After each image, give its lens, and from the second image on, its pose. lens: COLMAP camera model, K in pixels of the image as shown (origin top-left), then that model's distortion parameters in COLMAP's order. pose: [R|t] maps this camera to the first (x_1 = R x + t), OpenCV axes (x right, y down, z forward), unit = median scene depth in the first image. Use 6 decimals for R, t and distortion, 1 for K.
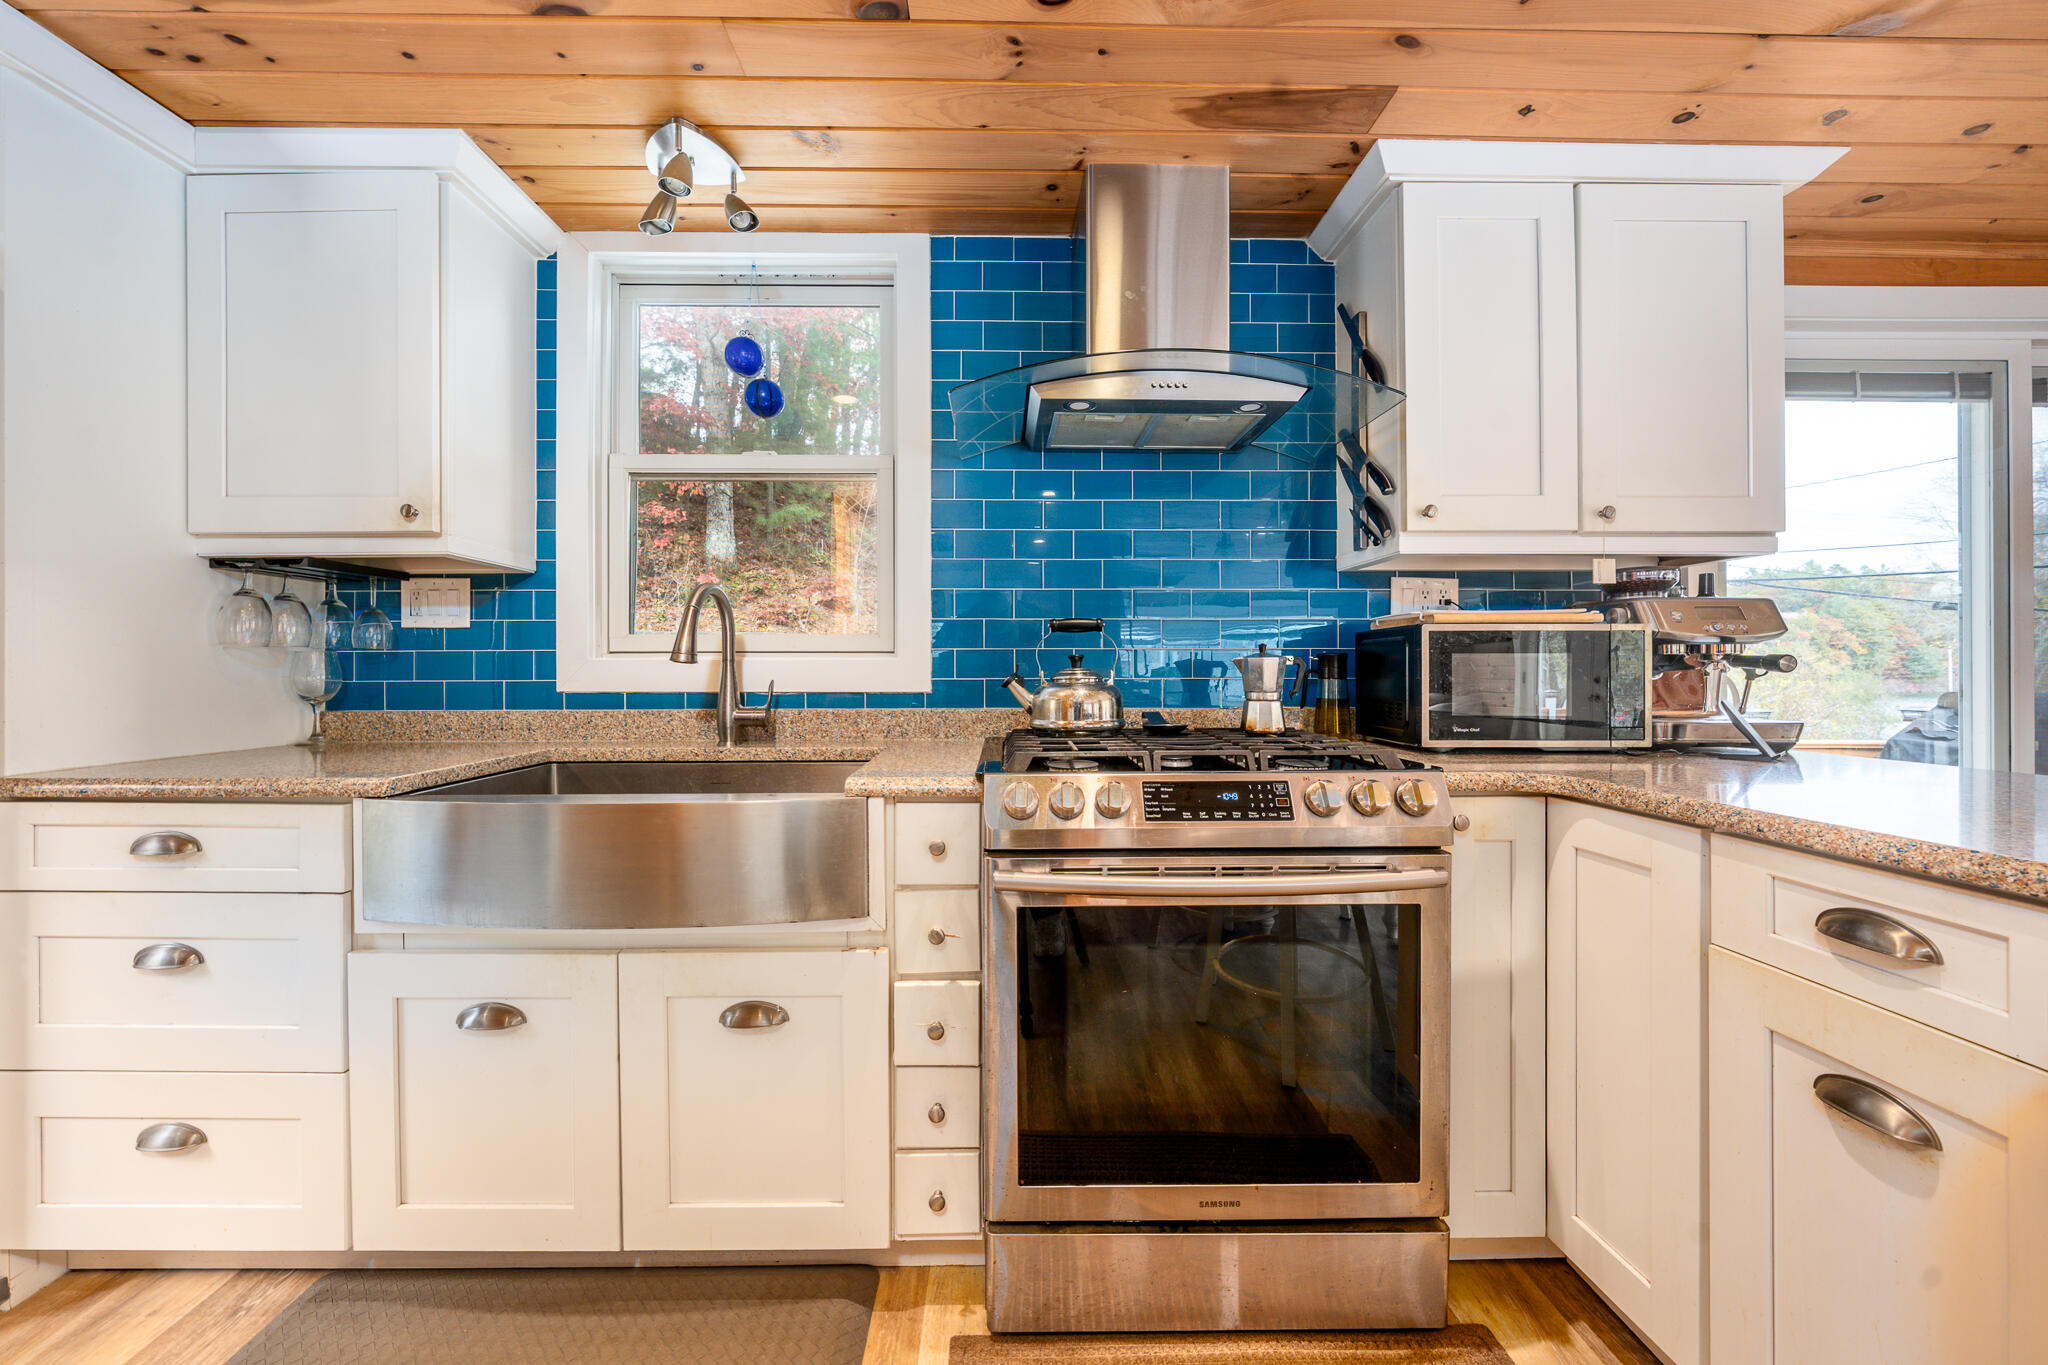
lens RADIAL K [[760.9, 0, 1008.6], [0, 760.9, 672.8], [0, 0, 1]] dist [-0.004867, 0.000382]
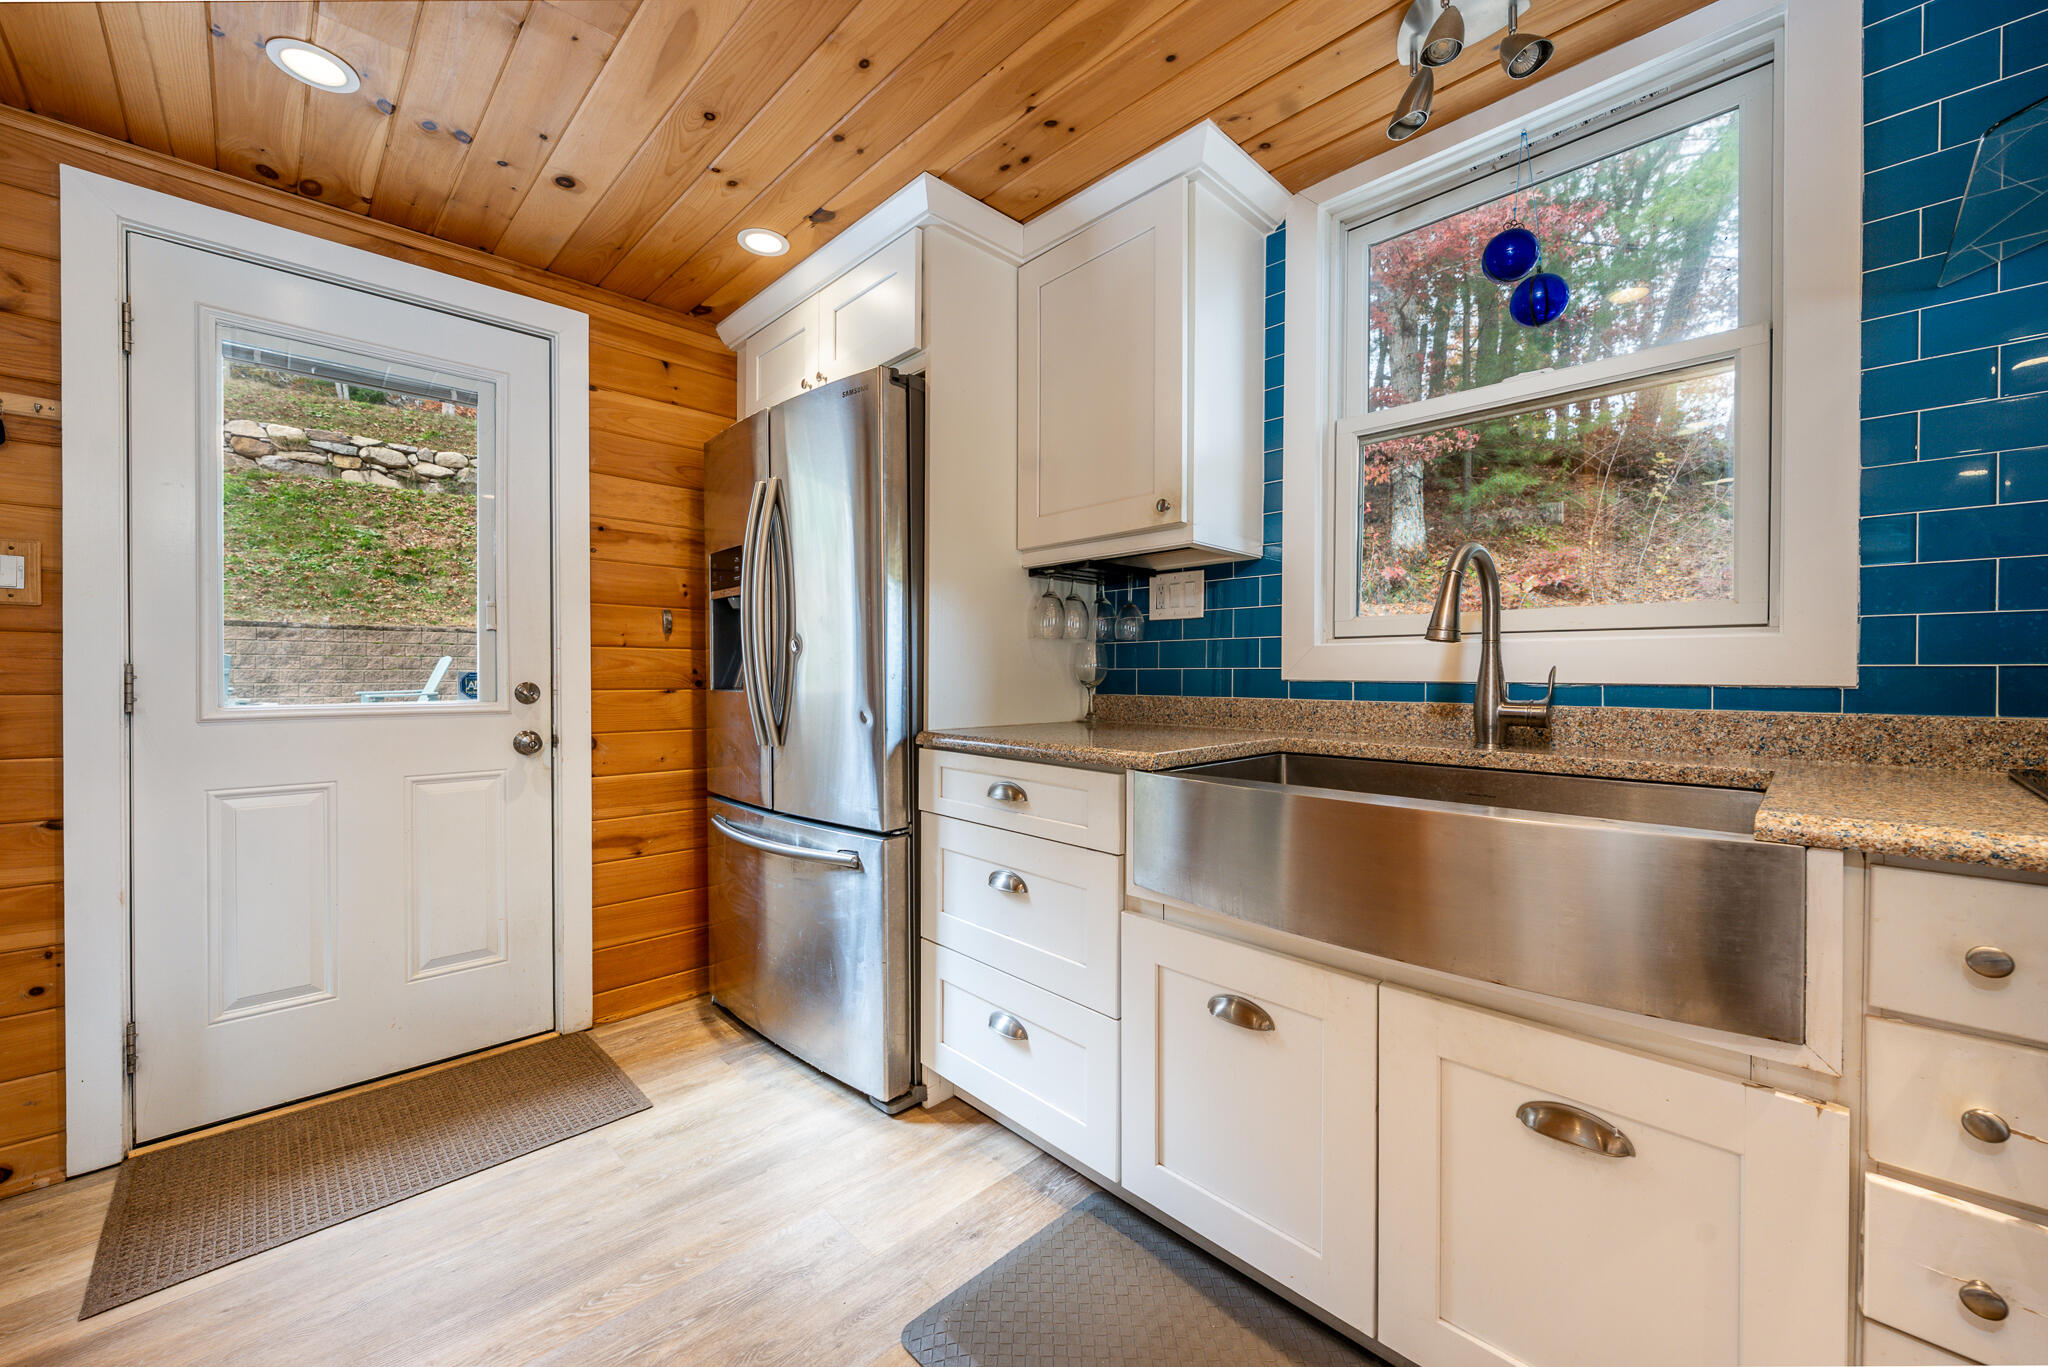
lens RADIAL K [[775.7, 0, 1012.8], [0, 775.7, 682.7], [0, 0, 1]] dist [-0.001321, -0.000296]
pose [[0.687776, 0.012683, -0.725812, -0.135843], [-0.008872, 0.999920, 0.009066, 0.025802], [0.725869, 0.000204, 0.687833, 0.094553]]
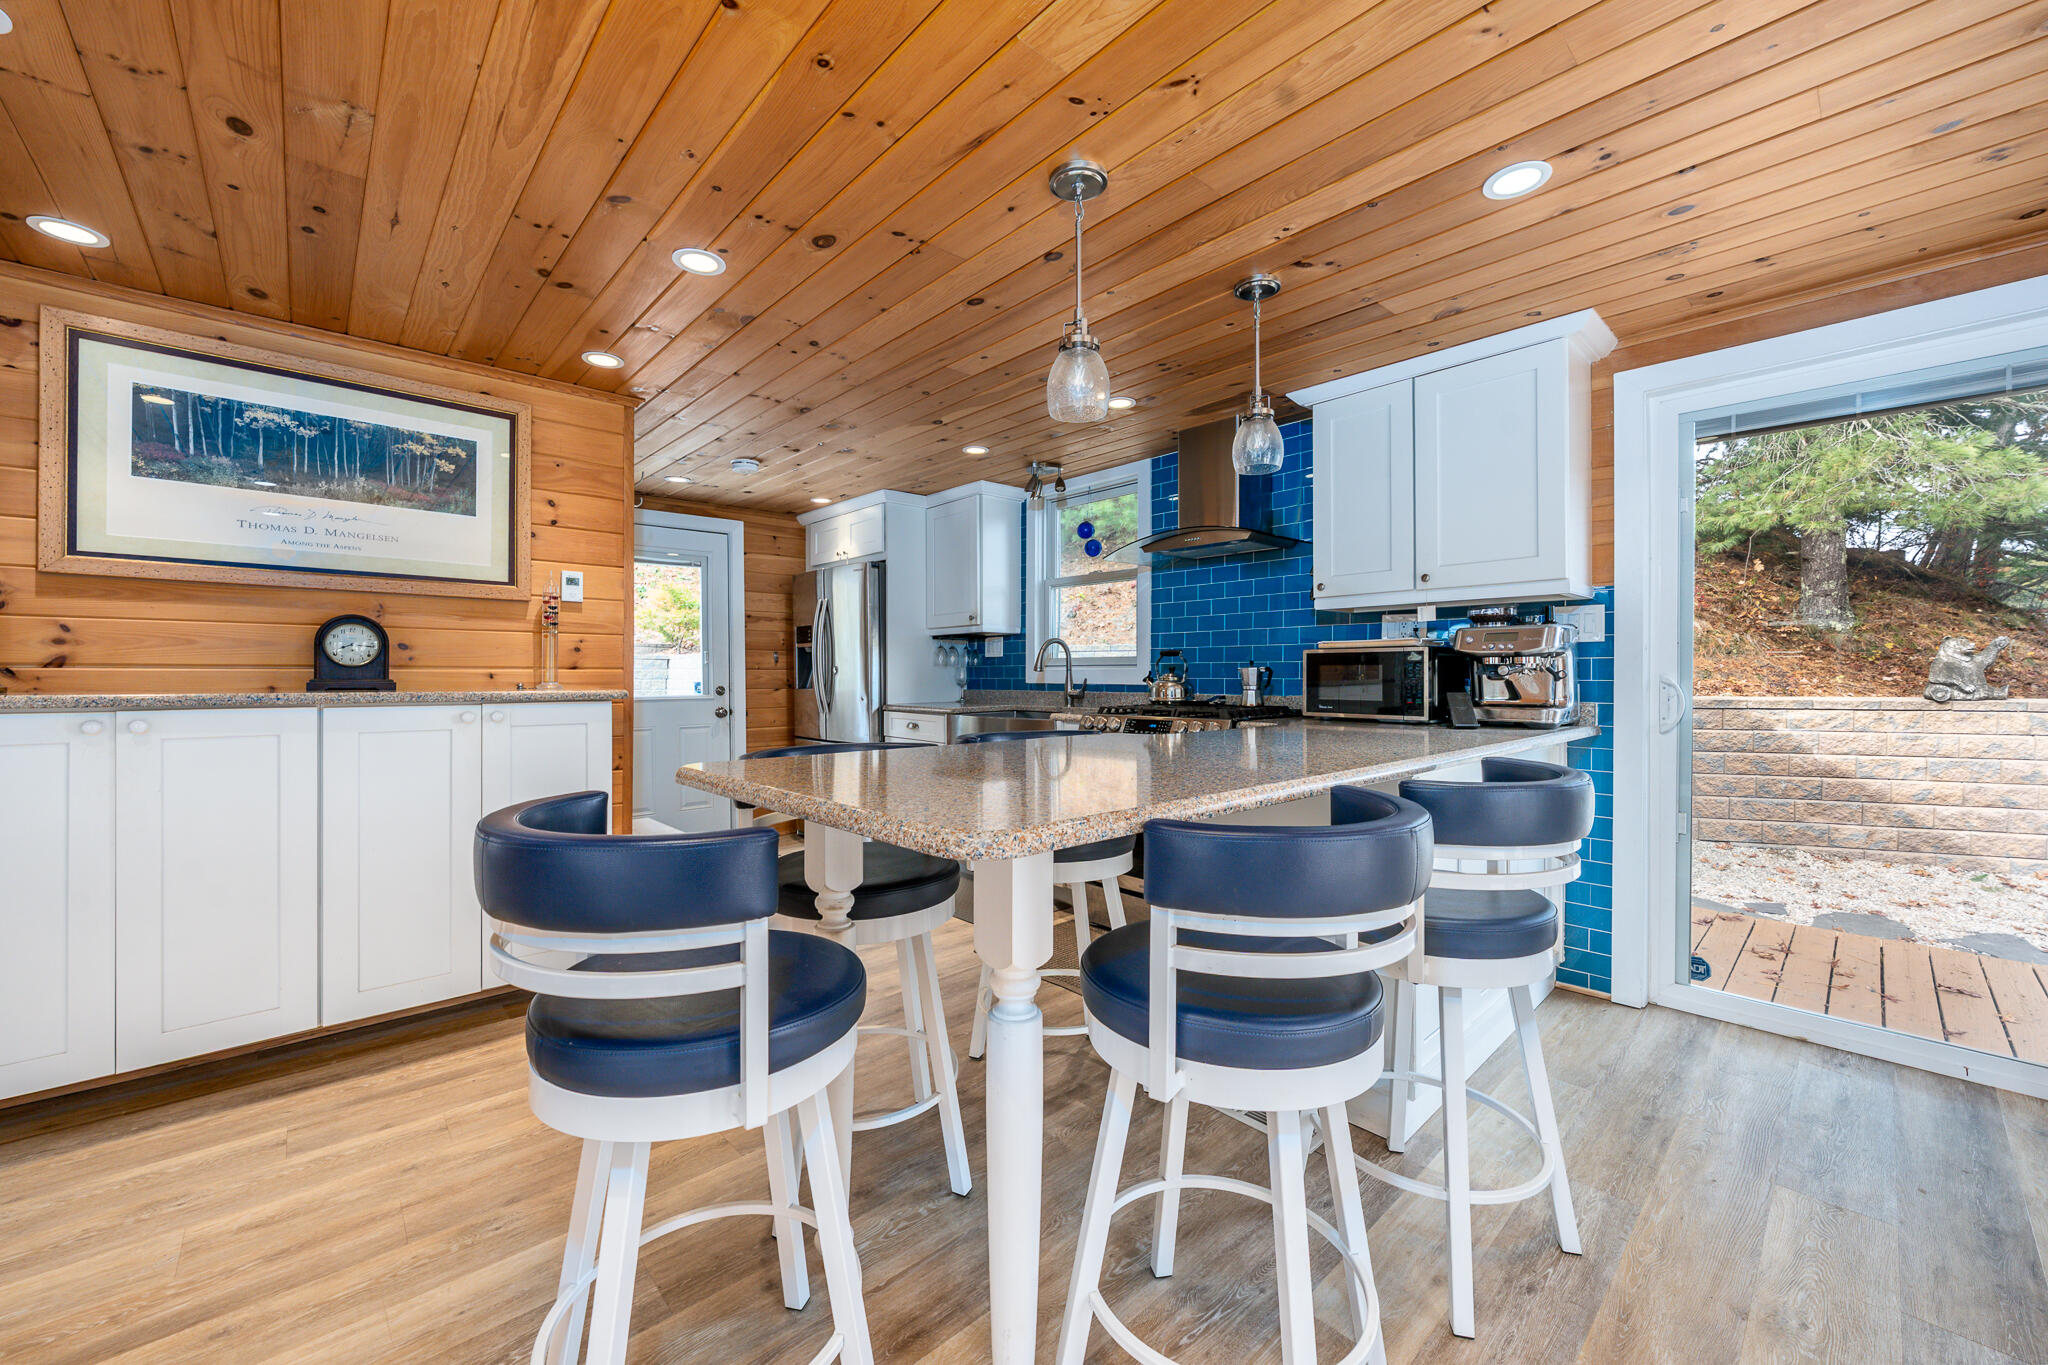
lens RADIAL K [[775.7, 0, 1053.4], [0, 775.7, 679.8], [0, 0, 1]] dist [-0.001321, -0.000296]
pose [[0.678888, 0.006531, -0.734213, 1.456177], [-0.000449, 0.999964, 0.008480, -0.006182], [0.734242, -0.005428, 0.678866, -0.697706]]
